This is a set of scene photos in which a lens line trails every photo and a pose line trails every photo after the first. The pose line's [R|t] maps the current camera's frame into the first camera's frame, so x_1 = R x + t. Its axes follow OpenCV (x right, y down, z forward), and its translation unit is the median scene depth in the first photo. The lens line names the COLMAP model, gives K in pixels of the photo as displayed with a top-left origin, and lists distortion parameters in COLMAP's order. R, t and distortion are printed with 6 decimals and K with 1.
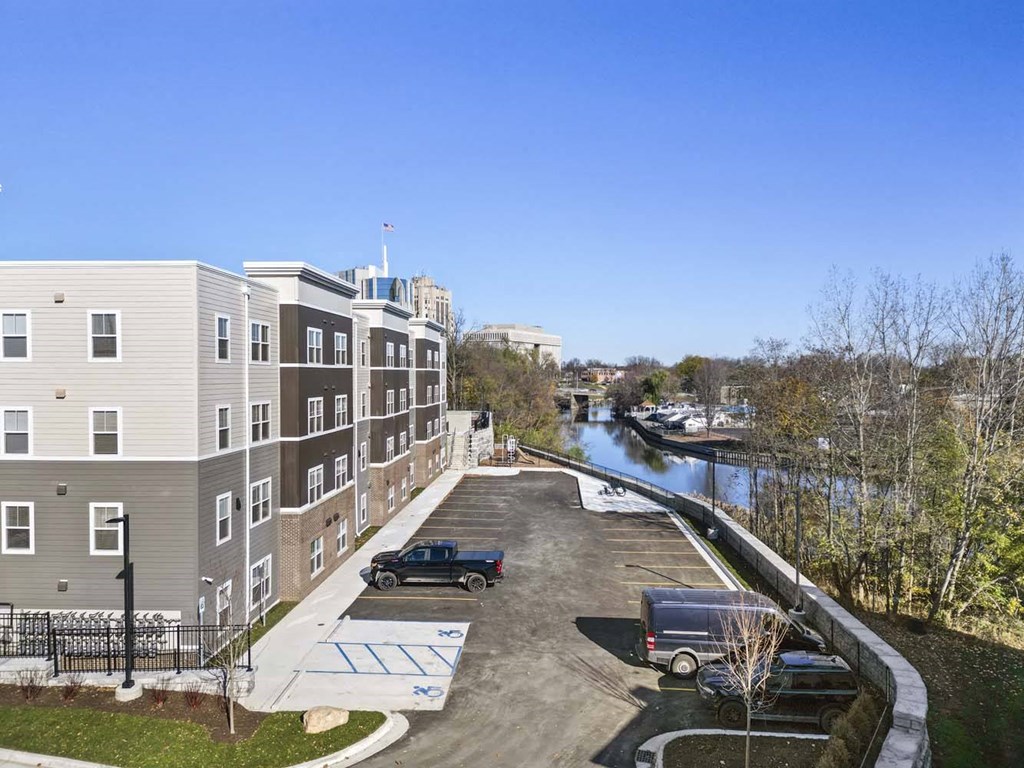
lens RADIAL K [[716.4, 0, 507.9], [0, 716.4, 381.3], [0, 0, 1]] dist [0.044261, -0.003364]
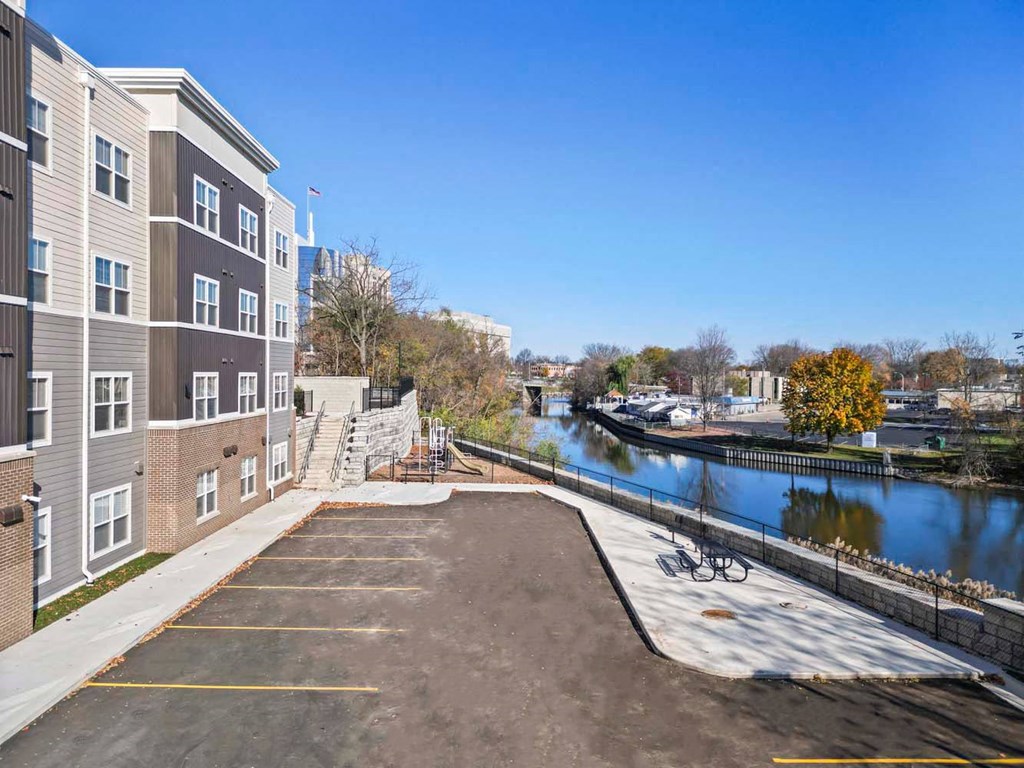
lens RADIAL K [[716.4, 0, 507.9], [0, 716.4, 381.3], [0, 0, 1]] dist [0.044261, -0.003364]
pose [[0.997252, 0.008445, 0.073595, 0.006240], [-0.008674, 0.999958, 0.002787, 0.017731], [-0.073568, -0.003418, 0.997284, 0.183591]]
